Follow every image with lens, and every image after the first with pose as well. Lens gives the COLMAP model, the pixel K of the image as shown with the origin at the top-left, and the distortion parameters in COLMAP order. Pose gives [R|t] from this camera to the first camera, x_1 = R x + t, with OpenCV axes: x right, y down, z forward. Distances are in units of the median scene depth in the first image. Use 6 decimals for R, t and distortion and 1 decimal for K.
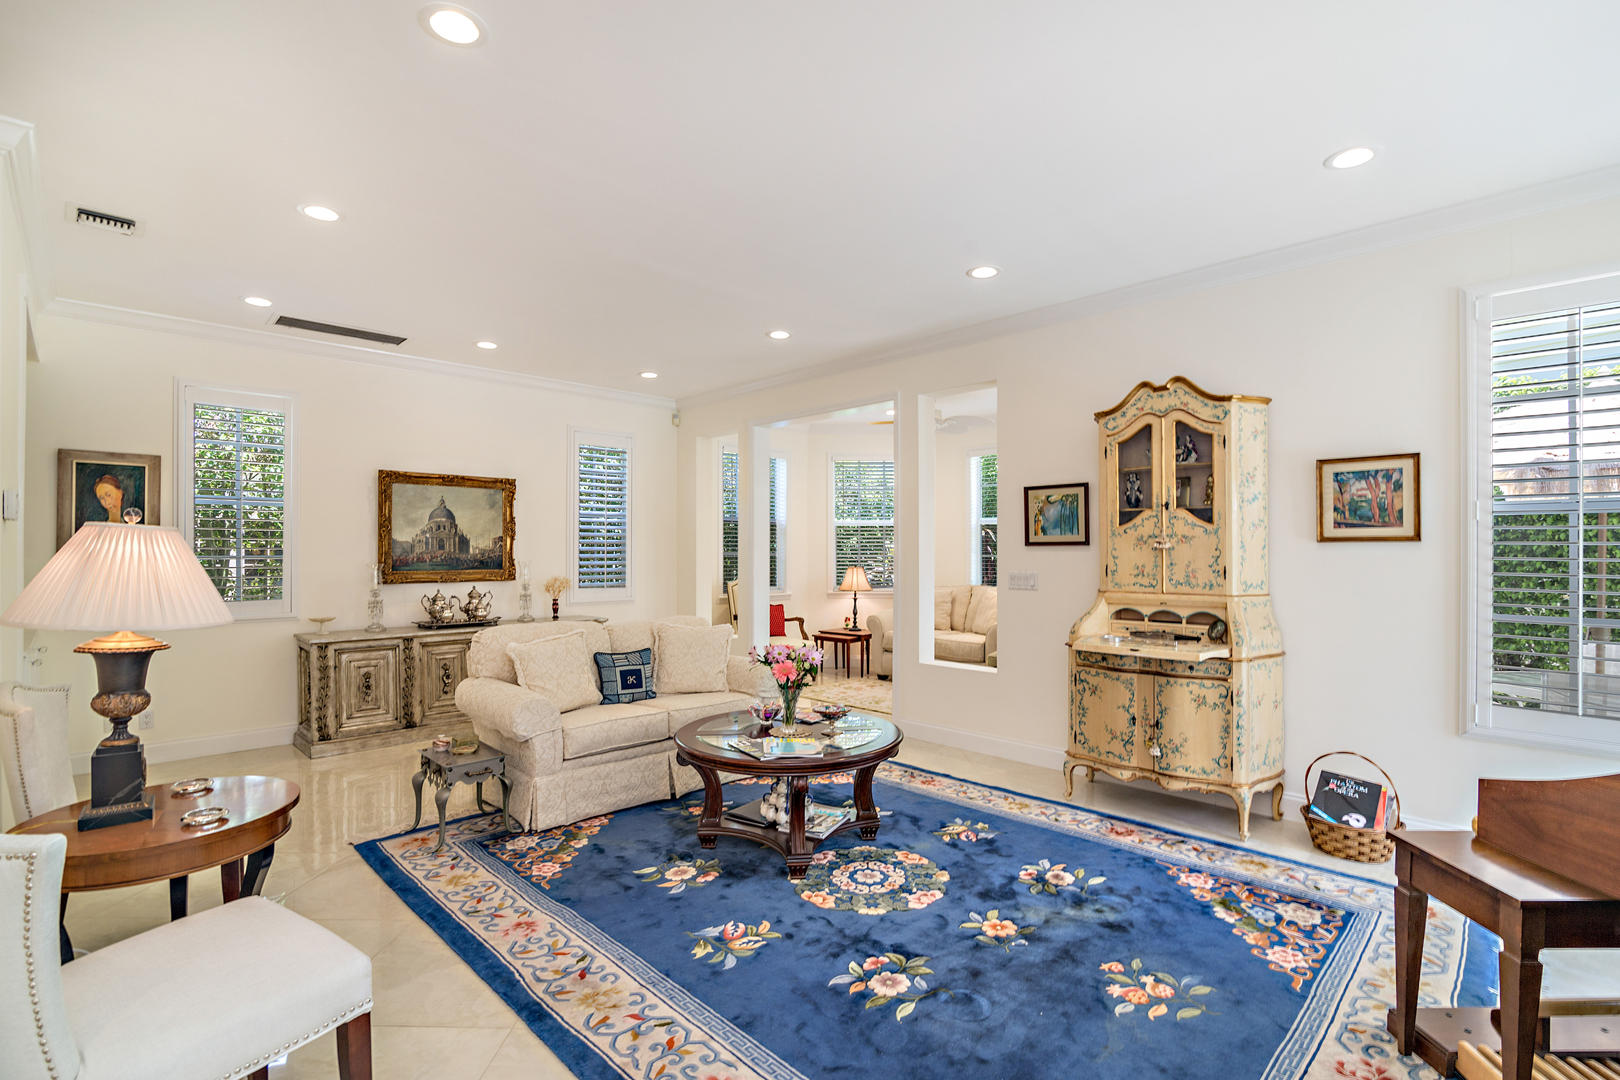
lens RADIAL K [[748.8, 0, 815.2], [0, 748.8, 549.5], [0, 0, 1]] dist [-0.016412, 0.000323]
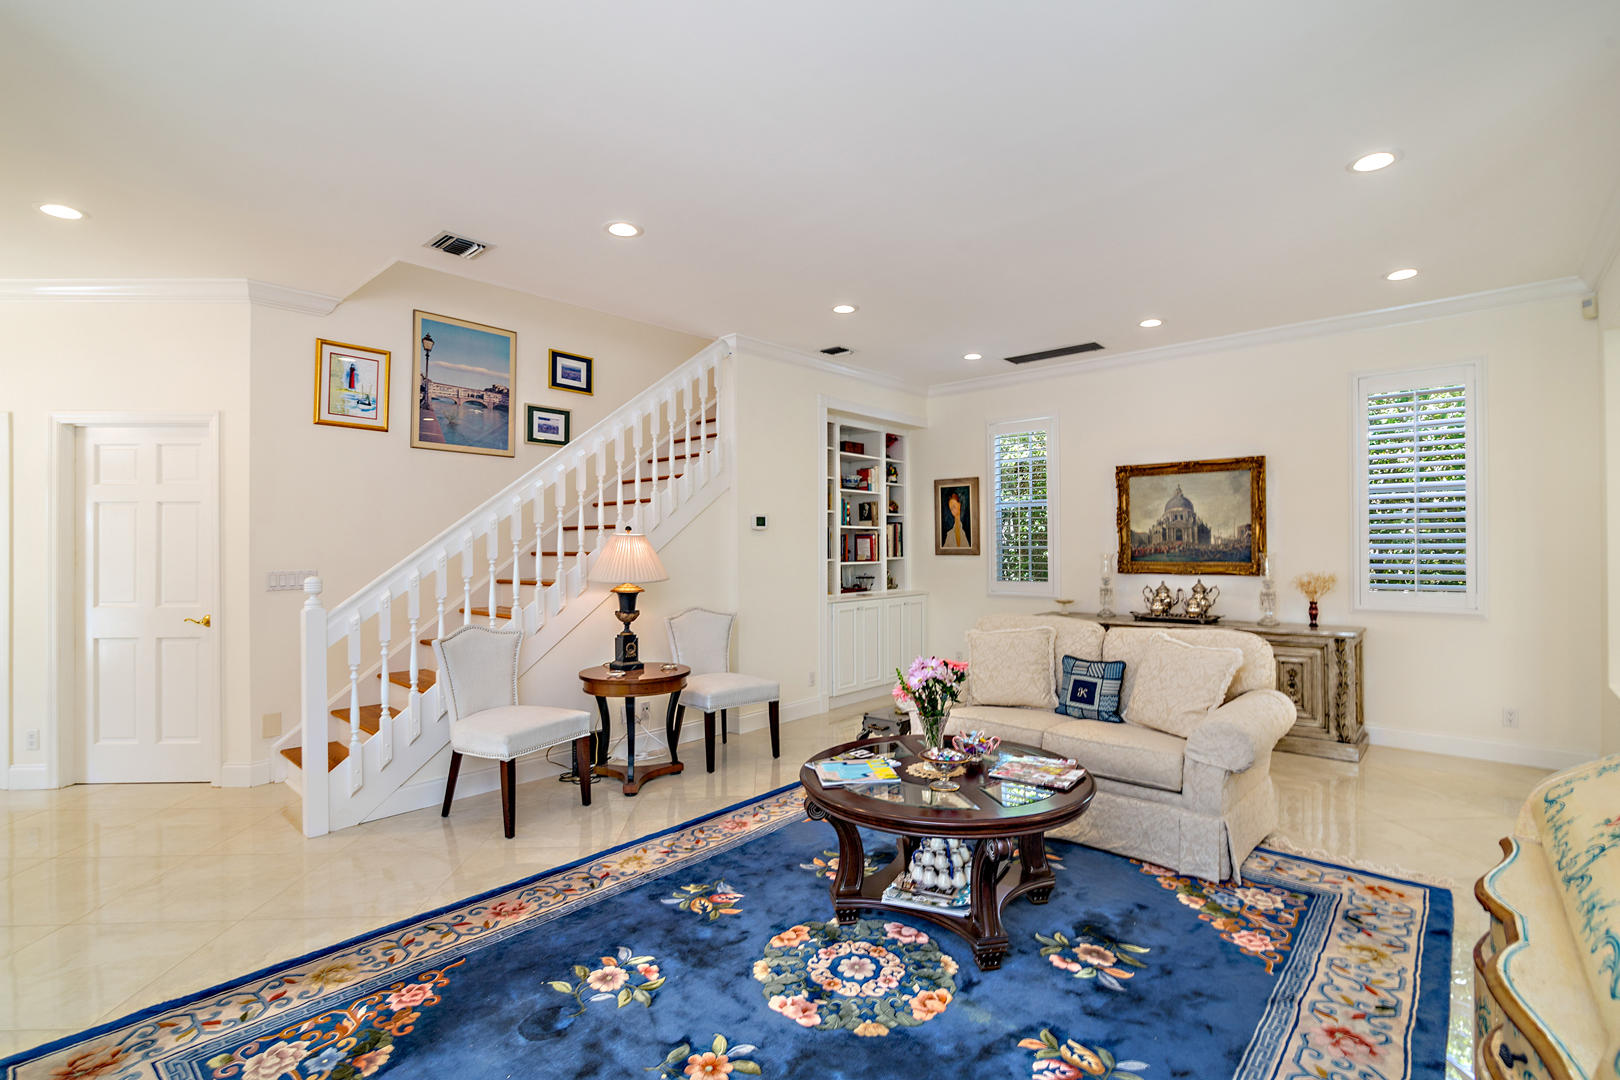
lens RADIAL K [[748.8, 0, 815.2], [0, 748.8, 538.6], [0, 0, 1]] dist [-0.016412, 0.000323]
pose [[0.062708, -0.009779, -0.997984, 0.484872], [0.010471, 0.999903, -0.009140, 0.001991], [0.997977, -0.009877, 0.062805, 0.529085]]
